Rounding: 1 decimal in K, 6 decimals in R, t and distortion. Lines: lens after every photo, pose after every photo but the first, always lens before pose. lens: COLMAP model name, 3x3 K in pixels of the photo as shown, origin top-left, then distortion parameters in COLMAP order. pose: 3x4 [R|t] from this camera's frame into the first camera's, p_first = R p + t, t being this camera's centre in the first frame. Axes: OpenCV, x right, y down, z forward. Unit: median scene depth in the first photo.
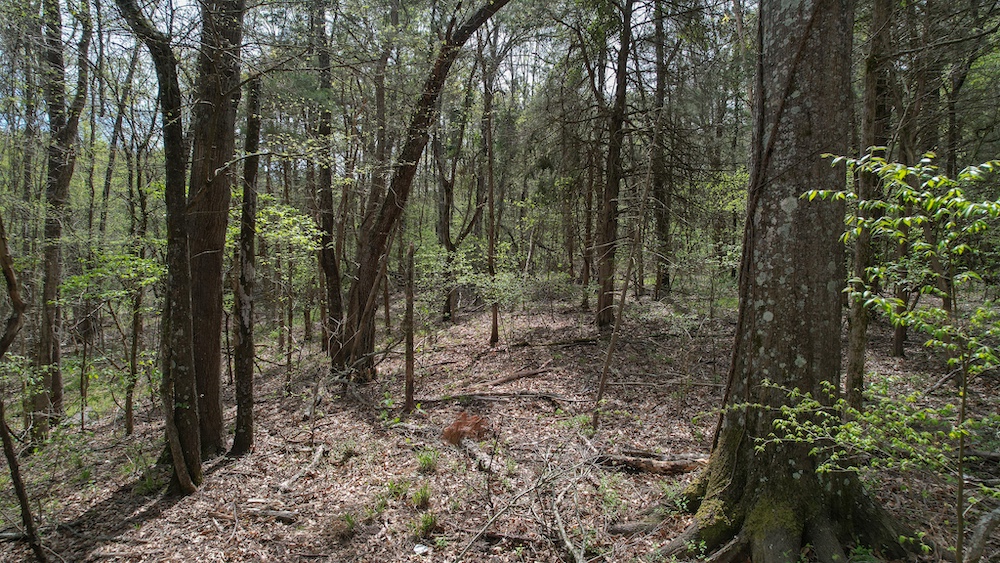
lens RADIAL K [[640.2, 0, 500.0], [0, 640.2, 281.5], [0, 0, 1]] dist [-0.072749, 0.064638]
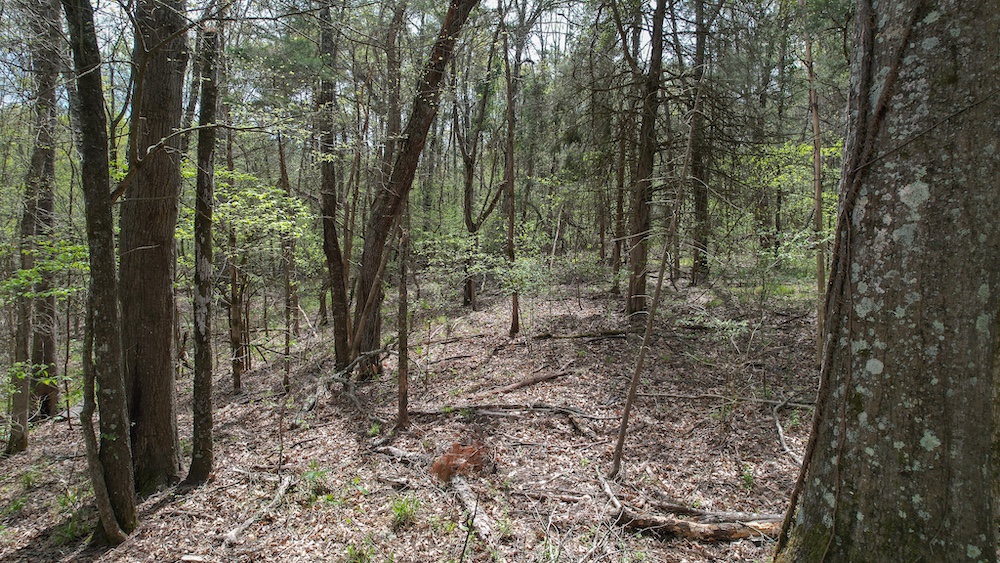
lens RADIAL K [[640.2, 0, 500.0], [0, 640.2, 281.5], [0, 0, 1]] dist [-0.072749, 0.064638]
pose [[0.998609, 0.003015, -0.052643, 0.031445], [-0.000948, 0.999229, 0.039240, -0.025114], [0.052721, -0.039136, 0.997842, 0.147478]]
